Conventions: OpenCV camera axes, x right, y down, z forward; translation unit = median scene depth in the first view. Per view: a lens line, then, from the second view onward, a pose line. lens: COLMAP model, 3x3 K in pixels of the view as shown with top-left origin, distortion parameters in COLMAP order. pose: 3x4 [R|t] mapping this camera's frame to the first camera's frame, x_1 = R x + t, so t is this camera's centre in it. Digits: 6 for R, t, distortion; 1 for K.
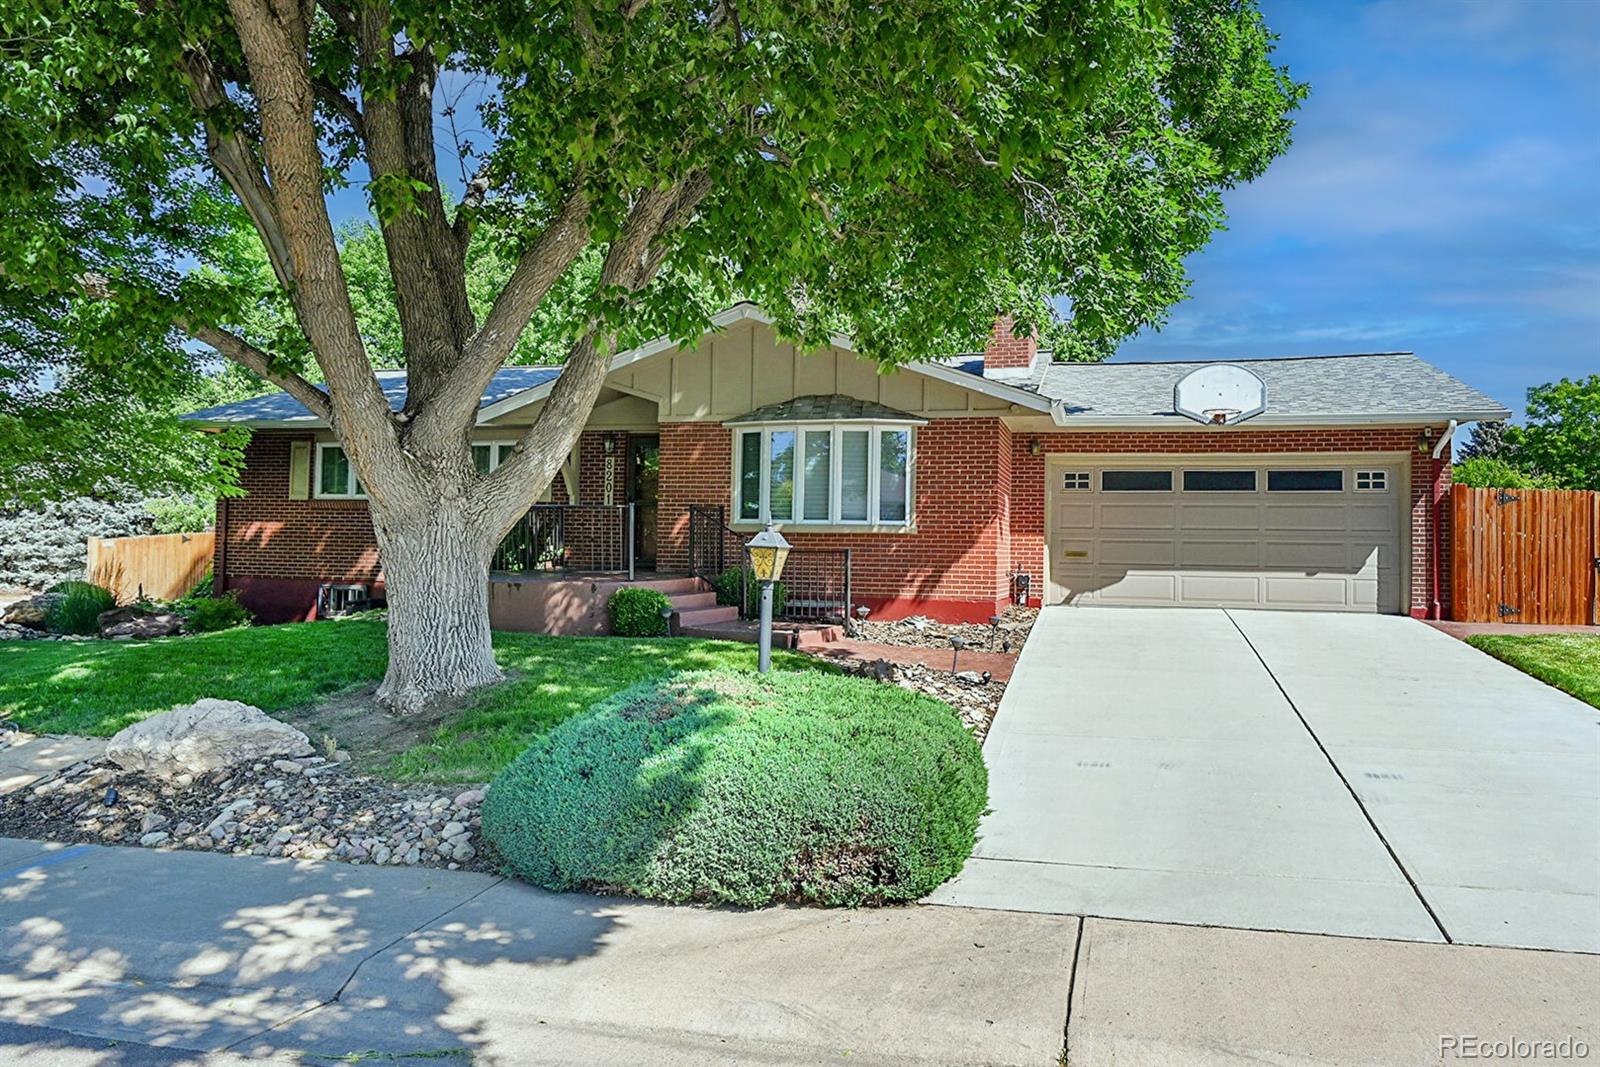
lens RADIAL K [[1037.7, 0, 889.7], [0, 1037.7, 519.5], [0, 0, 1]] dist [-0.007071, 0.027478]
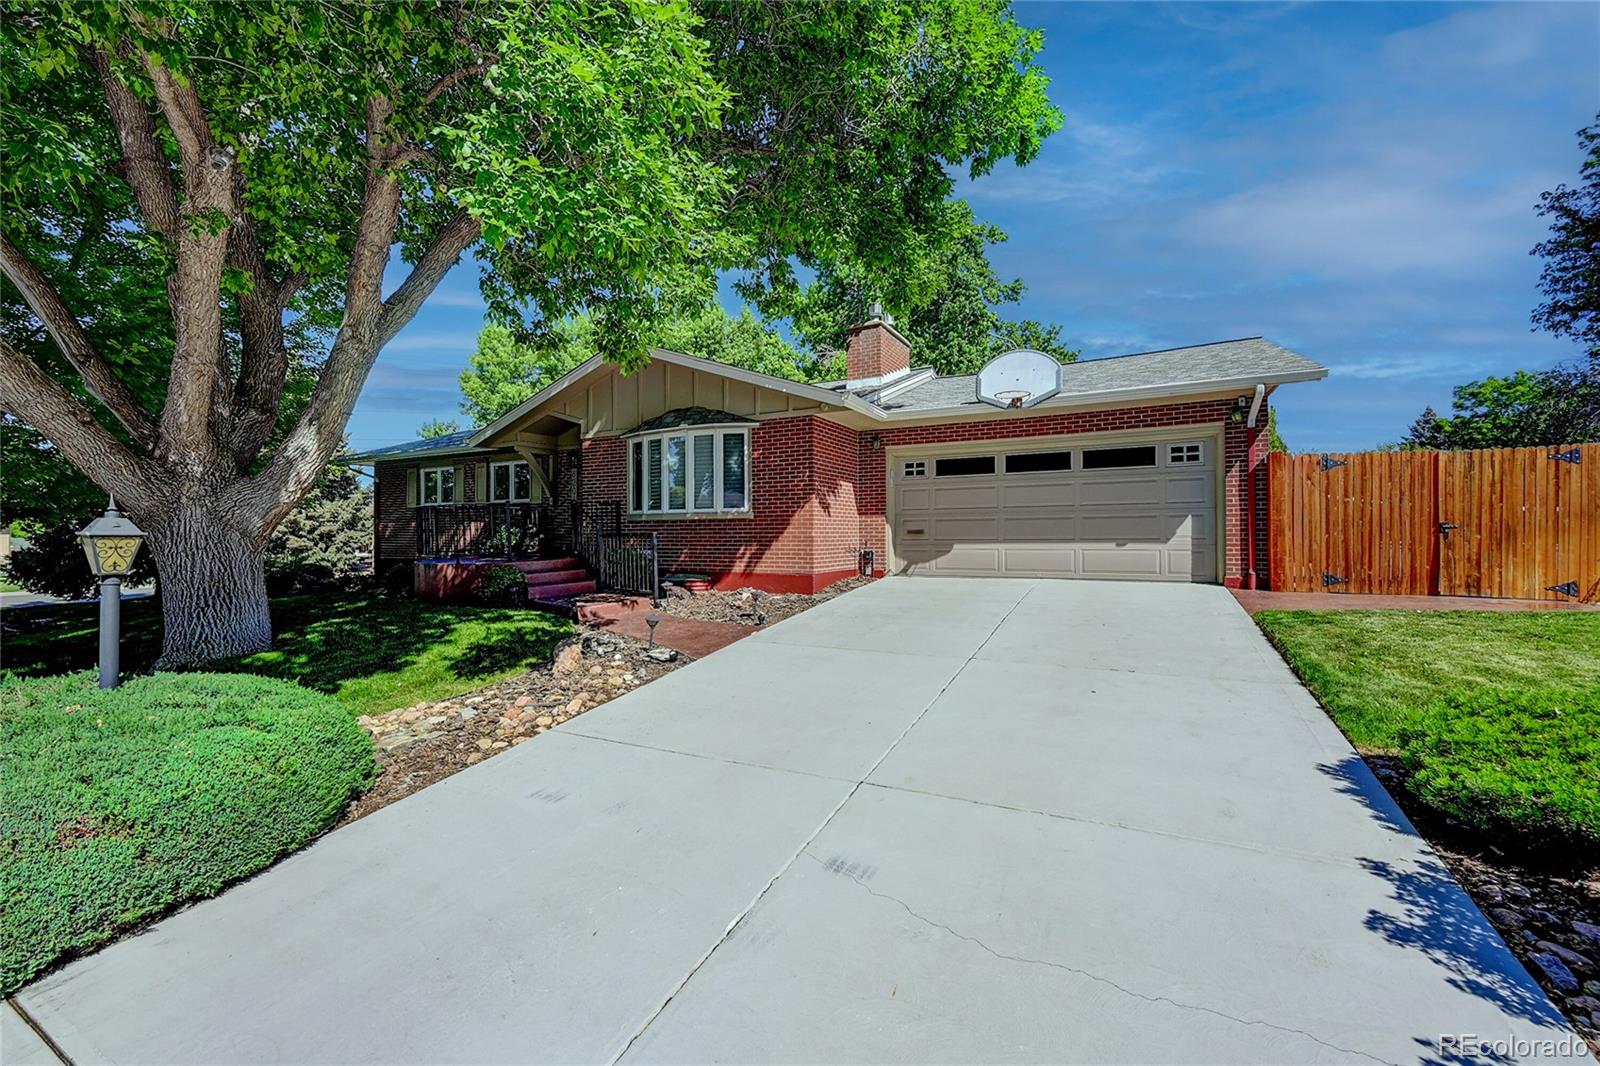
lens RADIAL K [[640.2, 0, 800.0], [0, 640.2, 533.0], [0, 0, 1]] dist [0.000979, -0.000185]
pose [[0.966271, -0.022320, -0.256559, 0.264218], [0.030337, 0.999166, 0.027334, 0.012522], [0.255735, -0.034195, 0.966142, 0.293414]]
